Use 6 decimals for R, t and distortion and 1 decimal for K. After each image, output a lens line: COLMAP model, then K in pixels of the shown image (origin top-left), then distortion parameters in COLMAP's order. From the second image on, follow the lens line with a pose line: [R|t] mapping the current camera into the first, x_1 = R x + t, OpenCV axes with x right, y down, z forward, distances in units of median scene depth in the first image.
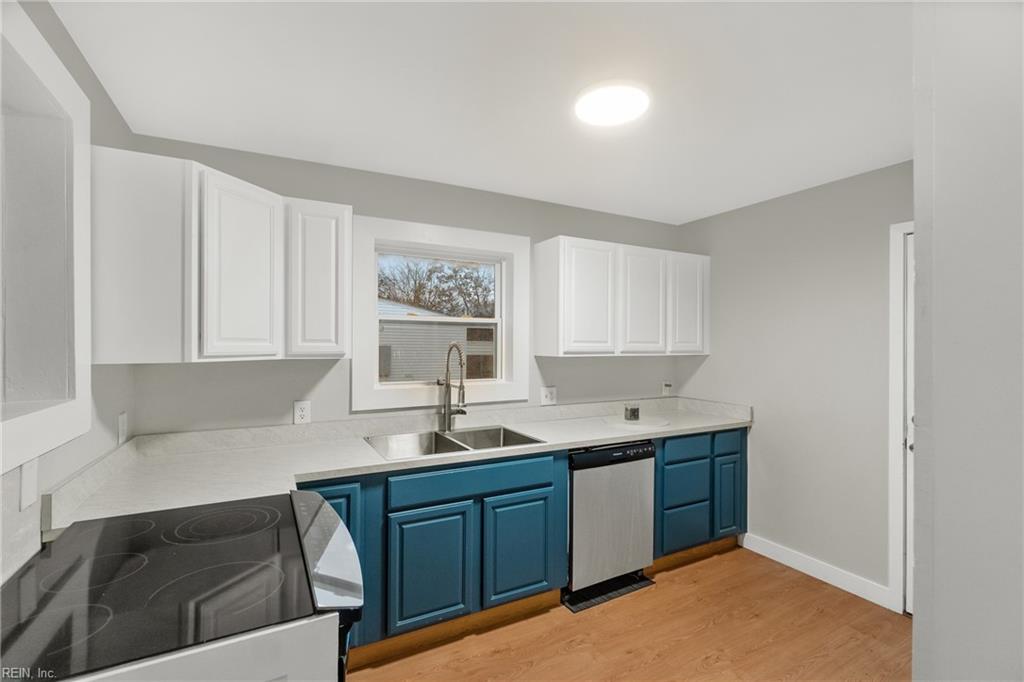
lens RADIAL K [[447.6, 0, 503.4], [0, 447.6, 343.4], [0, 0, 1]] dist [0.001688, 0.000386]
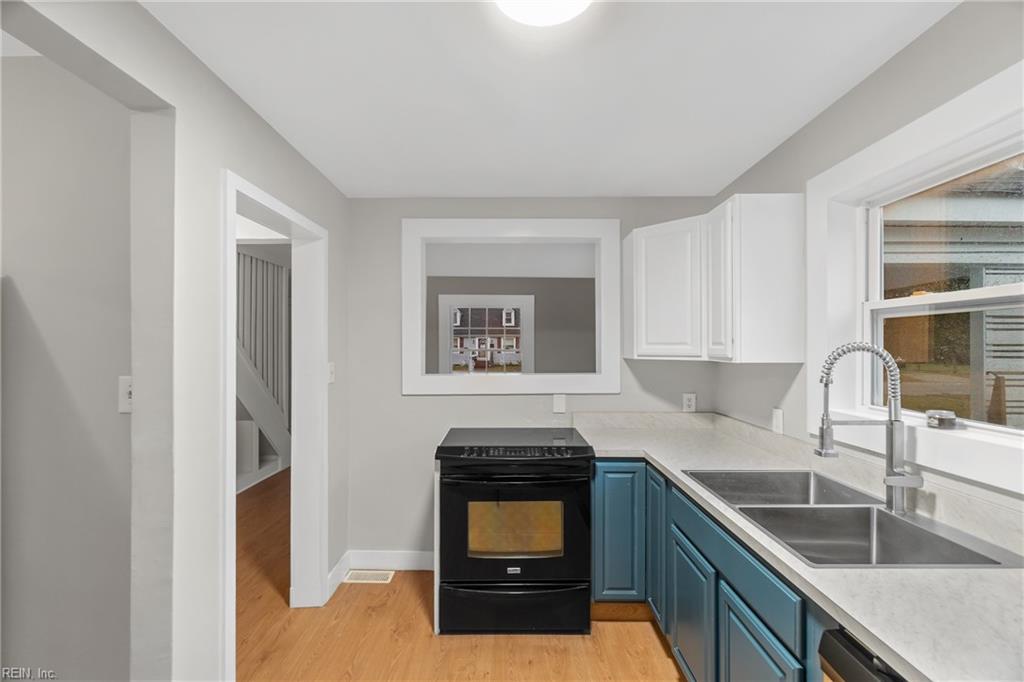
lens RADIAL K [[462.1, 0, 512.0], [0, 462.1, 341.0], [0, 0, 1]] dist [0.002542, 0.000174]
pose [[-0.459643, -0.009296, -0.888055, 0.572106], [0.004855, 0.999904, -0.012979, -0.000042], [0.888090, -0.010277, -0.459554, 0.853593]]
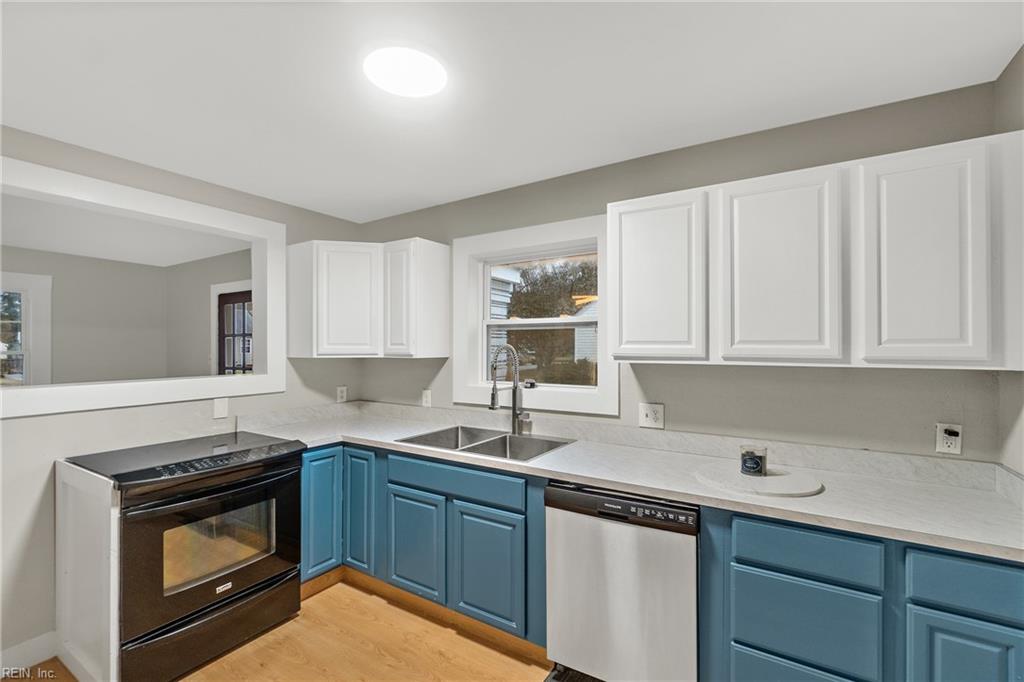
lens RADIAL K [[447.6, 0, 503.4], [0, 447.6, 343.4], [0, 0, 1]] dist [0.001688, 0.000386]
pose [[0.501175, -0.008133, -0.865307, 0.718851], [0.004591, 0.999967, -0.006739, 0.001847], [0.865333, -0.000595, 0.501196, 0.479368]]
